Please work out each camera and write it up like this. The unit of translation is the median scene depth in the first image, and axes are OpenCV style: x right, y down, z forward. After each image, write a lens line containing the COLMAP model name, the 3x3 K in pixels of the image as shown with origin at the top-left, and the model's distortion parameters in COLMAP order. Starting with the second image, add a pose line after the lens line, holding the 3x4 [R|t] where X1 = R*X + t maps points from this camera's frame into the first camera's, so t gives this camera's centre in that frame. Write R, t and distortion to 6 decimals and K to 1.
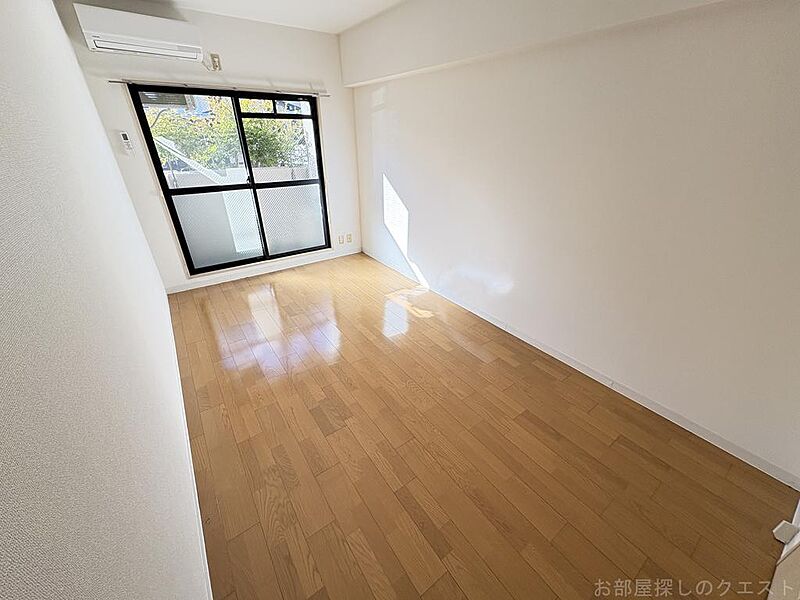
lens RADIAL K [[317.3, 0, 398.3], [0, 317.3, 300.3], [0, 0, 1]] dist [0.001417, -0.000009]
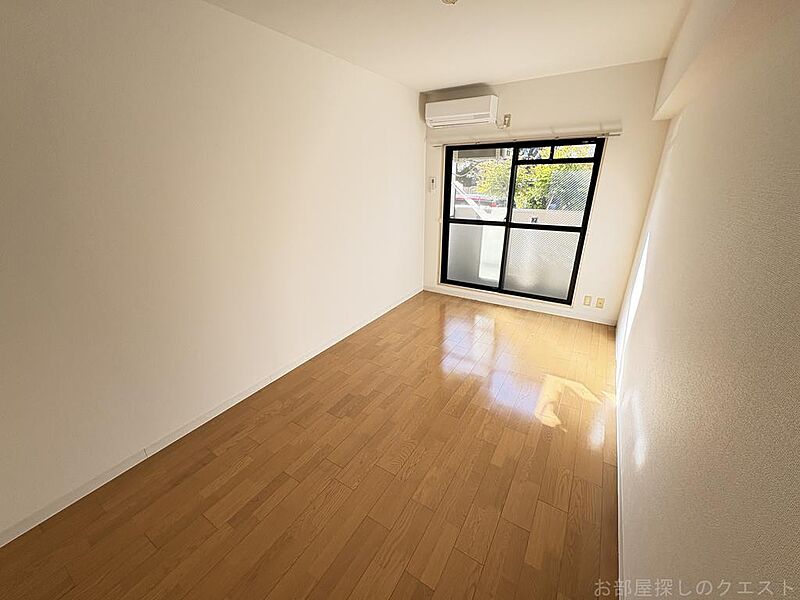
lens RADIAL K [[317.3, 0, 402.3], [0, 317.3, 301.2], [0, 0, 1]] dist [0.001417, -0.000009]
pose [[0.388340, 0.331817, -0.859703, 0.429371], [-0.422228, 0.893303, 0.154060, -0.145409], [0.819094, 0.303163, 0.487008, 0.266158]]
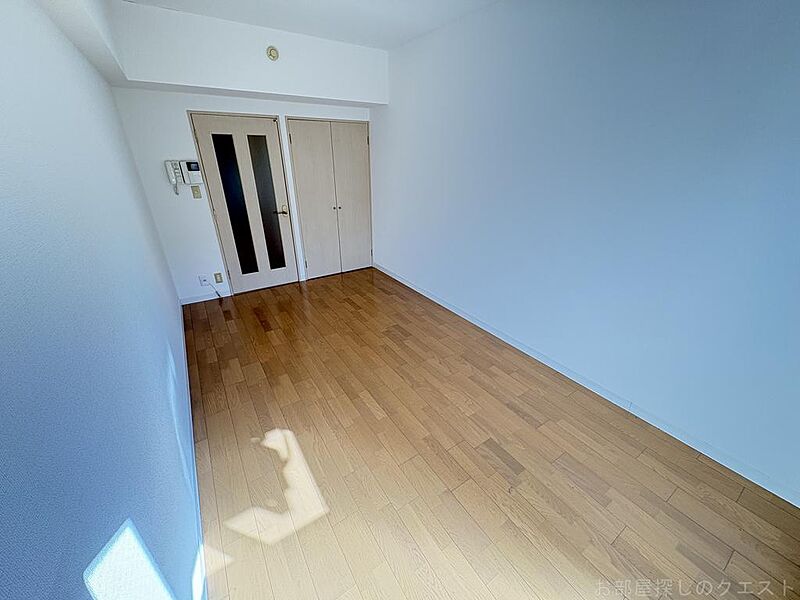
lens RADIAL K [[317.3, 0, 396.7], [0, 317.3, 300.8], [0, 0, 1]] dist [0.001417, -0.000009]
pose [[-0.998990, -0.023473, 0.038306, -0.151020], [0.016499, 0.601377, 0.798795, -0.535556], [-0.041787, 0.798620, -0.600383, 1.017477]]
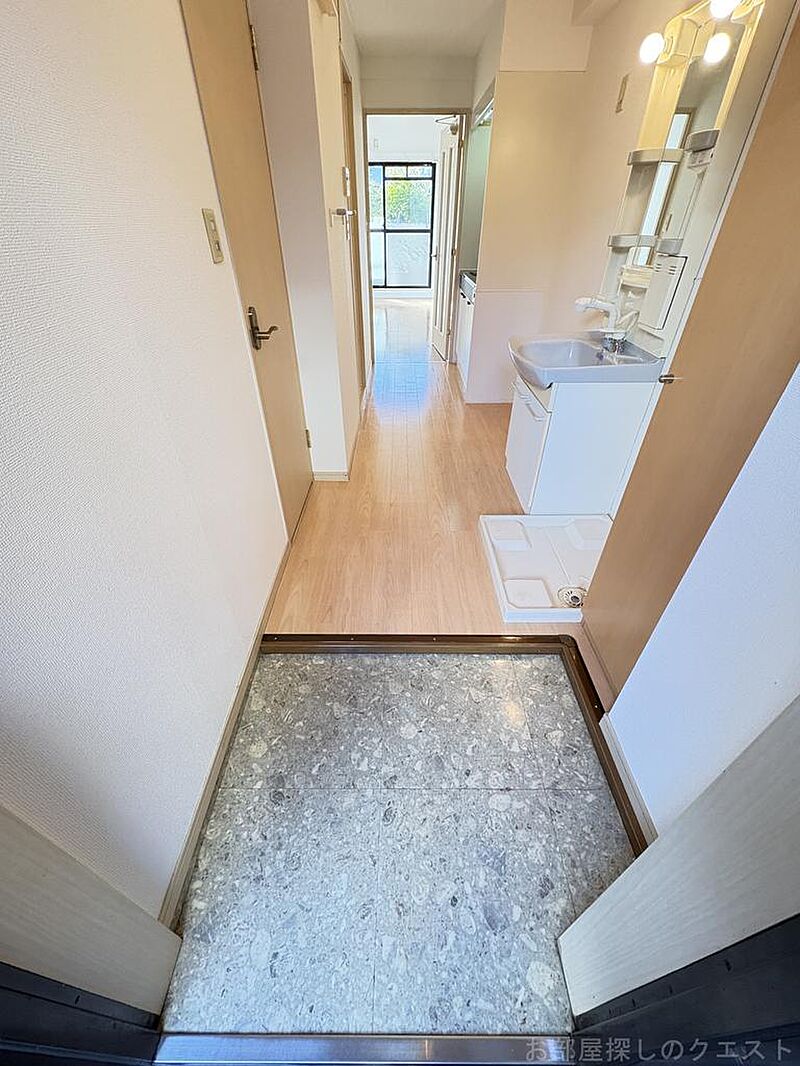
lens RADIAL K [[422.8, 0, 399.4], [0, 422.8, 532.3], [0, 0, 1]] dist [0.001417, -0.000009]
pose [[0.813582, 0.344532, -0.468382, 1.095043], [-0.268595, 0.937136, 0.222786, 0.549061], [0.515695, -0.055450, 0.854976, -0.821121]]
